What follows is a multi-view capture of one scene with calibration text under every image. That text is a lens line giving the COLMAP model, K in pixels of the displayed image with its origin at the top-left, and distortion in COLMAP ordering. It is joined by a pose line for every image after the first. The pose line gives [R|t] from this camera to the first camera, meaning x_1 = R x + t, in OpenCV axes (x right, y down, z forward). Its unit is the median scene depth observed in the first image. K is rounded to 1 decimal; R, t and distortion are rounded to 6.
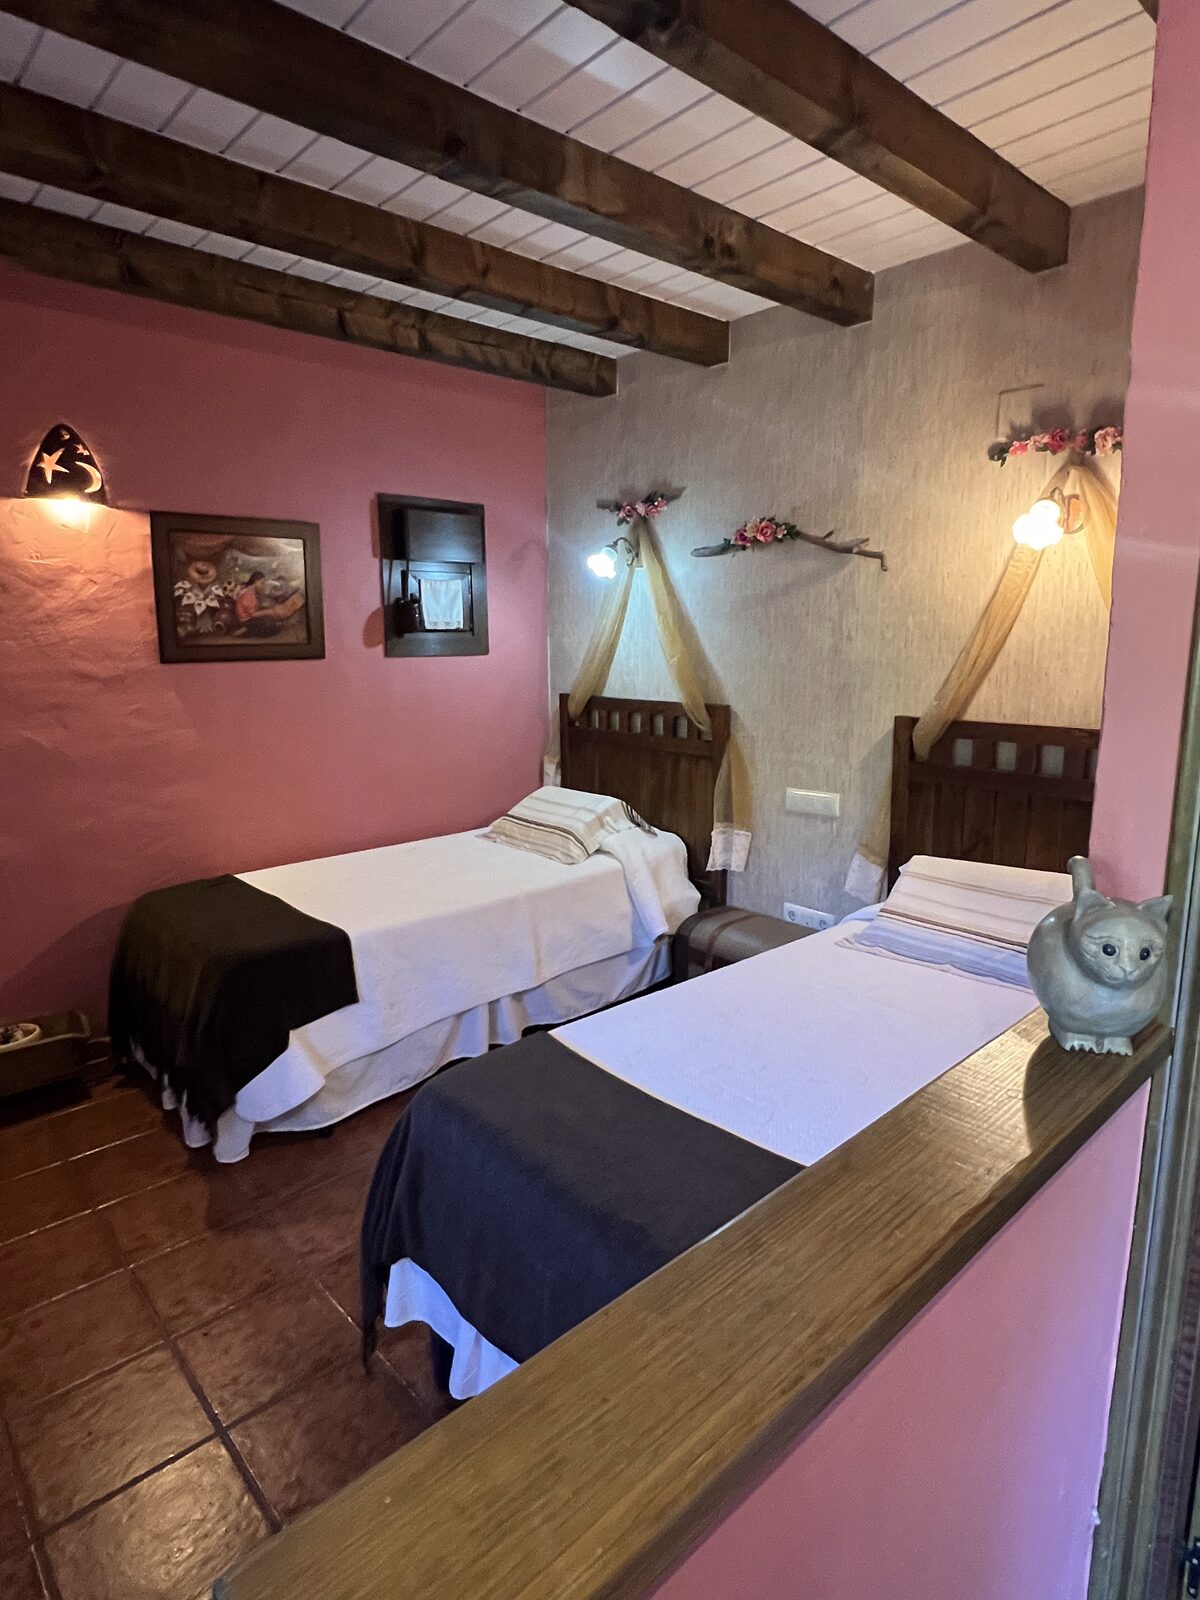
lens RADIAL K [[907.7, 0, 599.6], [0, 907.7, 794.0], [0, 0, 1]] dist [-0.001211, 0.000067]
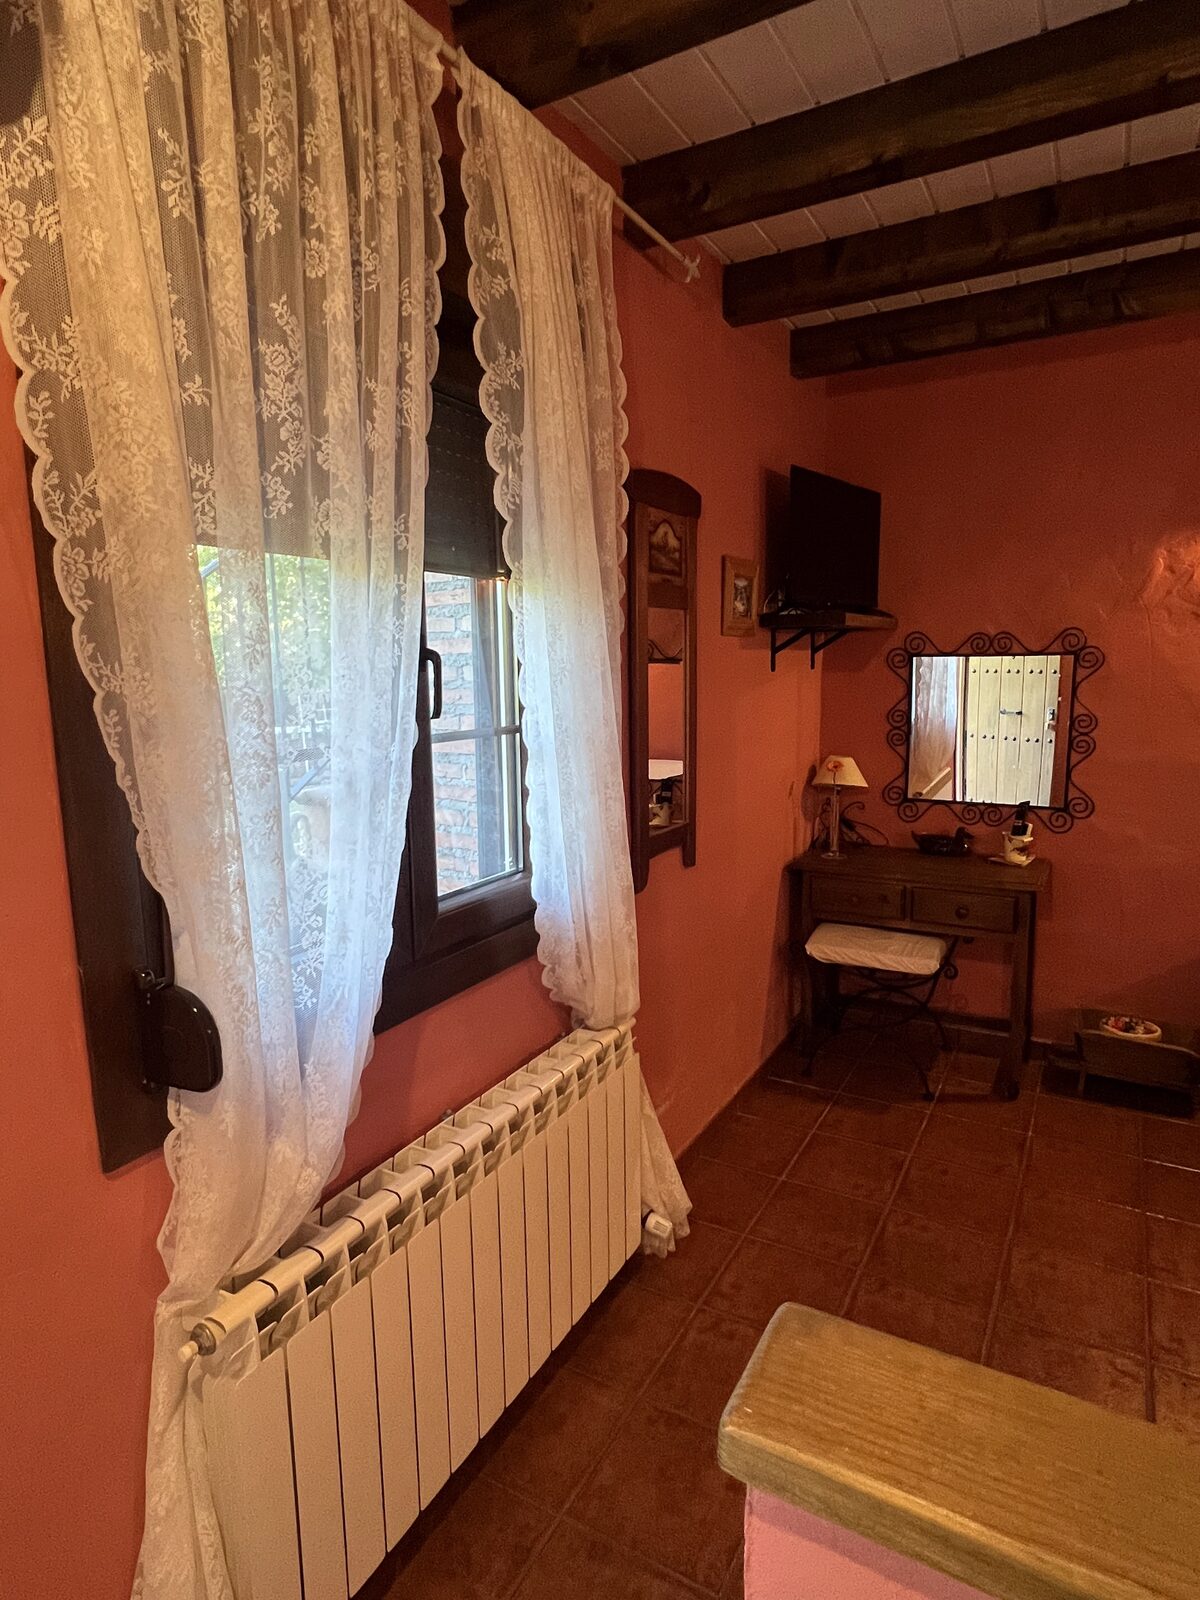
lens RADIAL K [[907.7, 0, 601.8], [0, 907.7, 802.3], [0, 0, 1]] dist [-0.001211, 0.000067]
pose [[0.314148, 0.140835, -0.938870, 0.117015], [-0.162351, 0.982338, 0.093032, 0.009292], [0.935390, 0.123200, 0.331464, 0.032582]]
